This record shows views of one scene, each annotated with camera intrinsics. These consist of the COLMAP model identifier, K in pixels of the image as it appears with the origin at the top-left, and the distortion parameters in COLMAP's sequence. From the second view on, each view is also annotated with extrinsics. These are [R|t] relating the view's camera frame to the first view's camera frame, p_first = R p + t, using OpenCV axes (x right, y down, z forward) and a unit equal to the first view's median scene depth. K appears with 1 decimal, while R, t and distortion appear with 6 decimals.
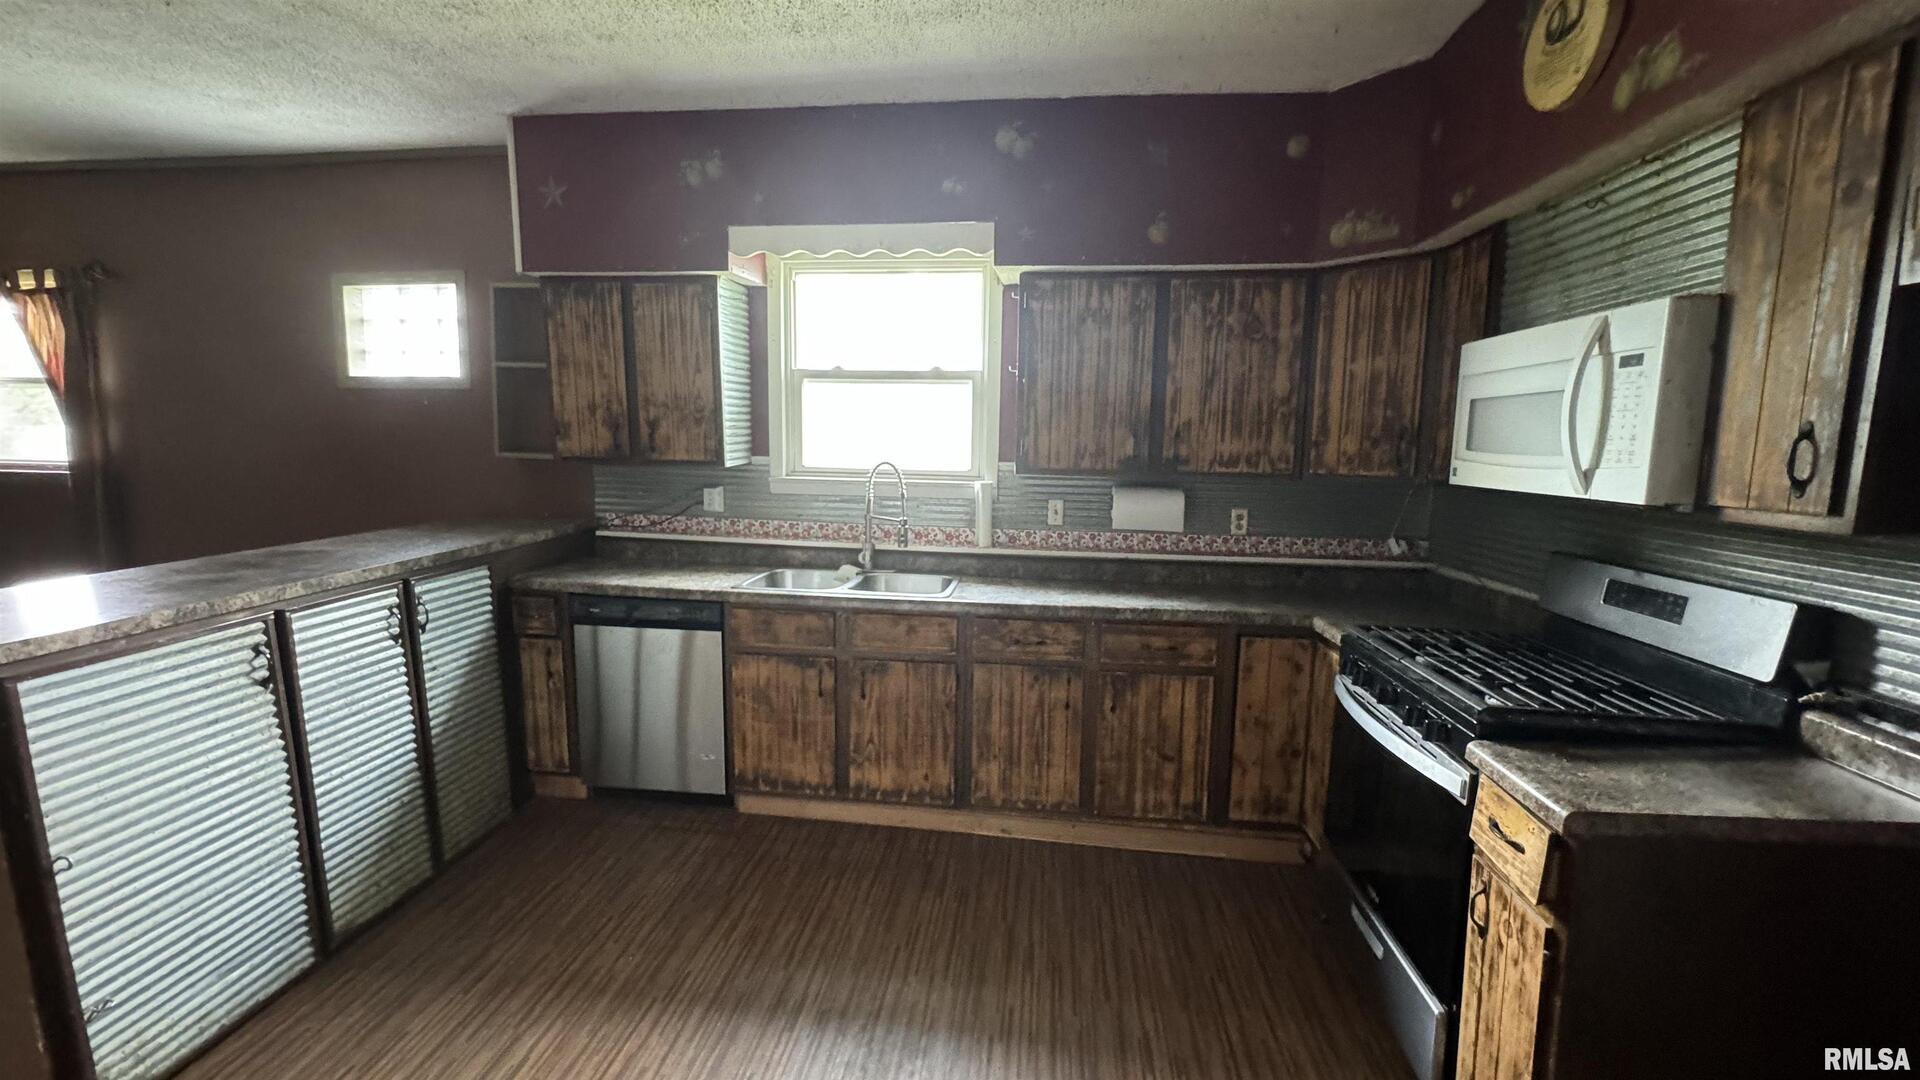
lens RADIAL K [[770.4, 0, 960.0], [0, 770.4, 540.0], [0, 0, 1]] dist [0.001821, -0.000062]
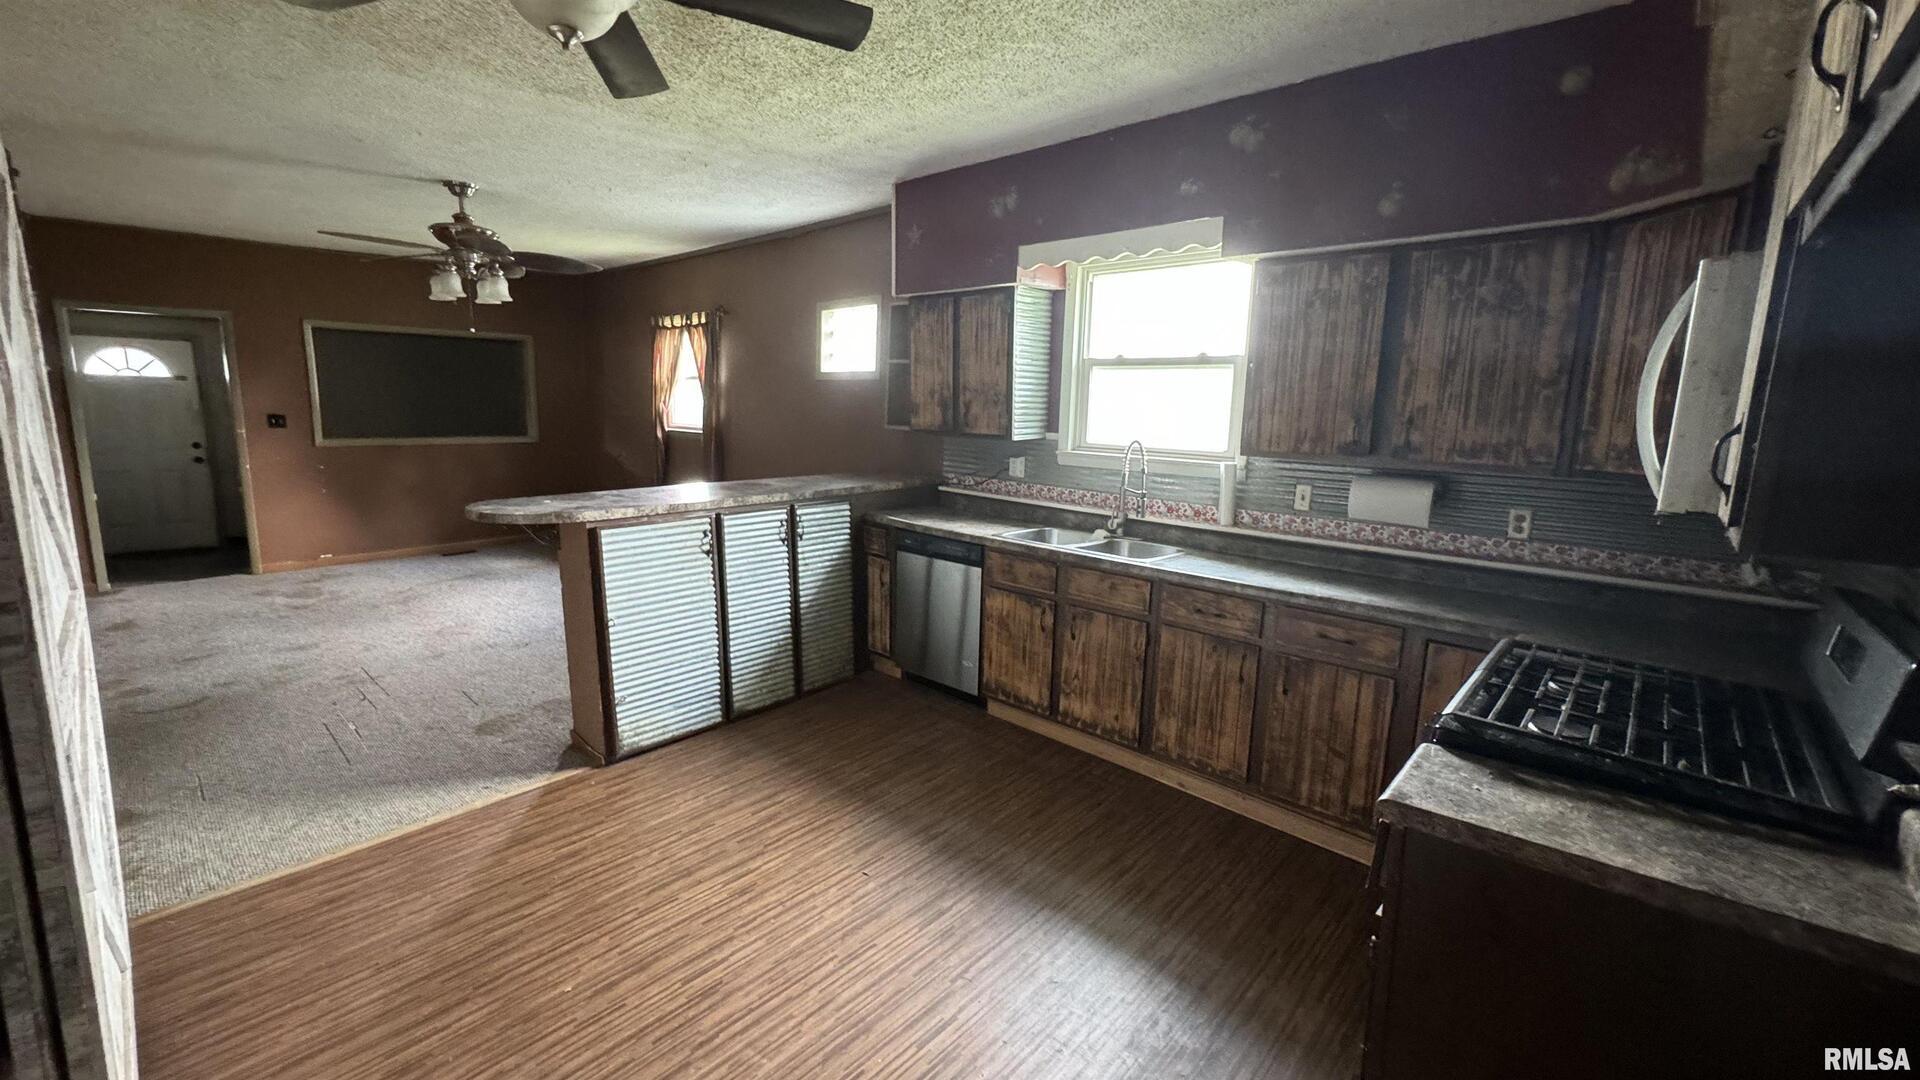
lens RADIAL K [[770.4, 0, 960.0], [0, 770.4, 540.0], [0, 0, 1]] dist [0.001821, -0.000062]
pose [[0.810632, 0.106485, -0.575792, 0.396307], [-0.091944, 0.994275, 0.054435, 0.005431], [0.578293, 0.008814, 0.815782, -0.066934]]
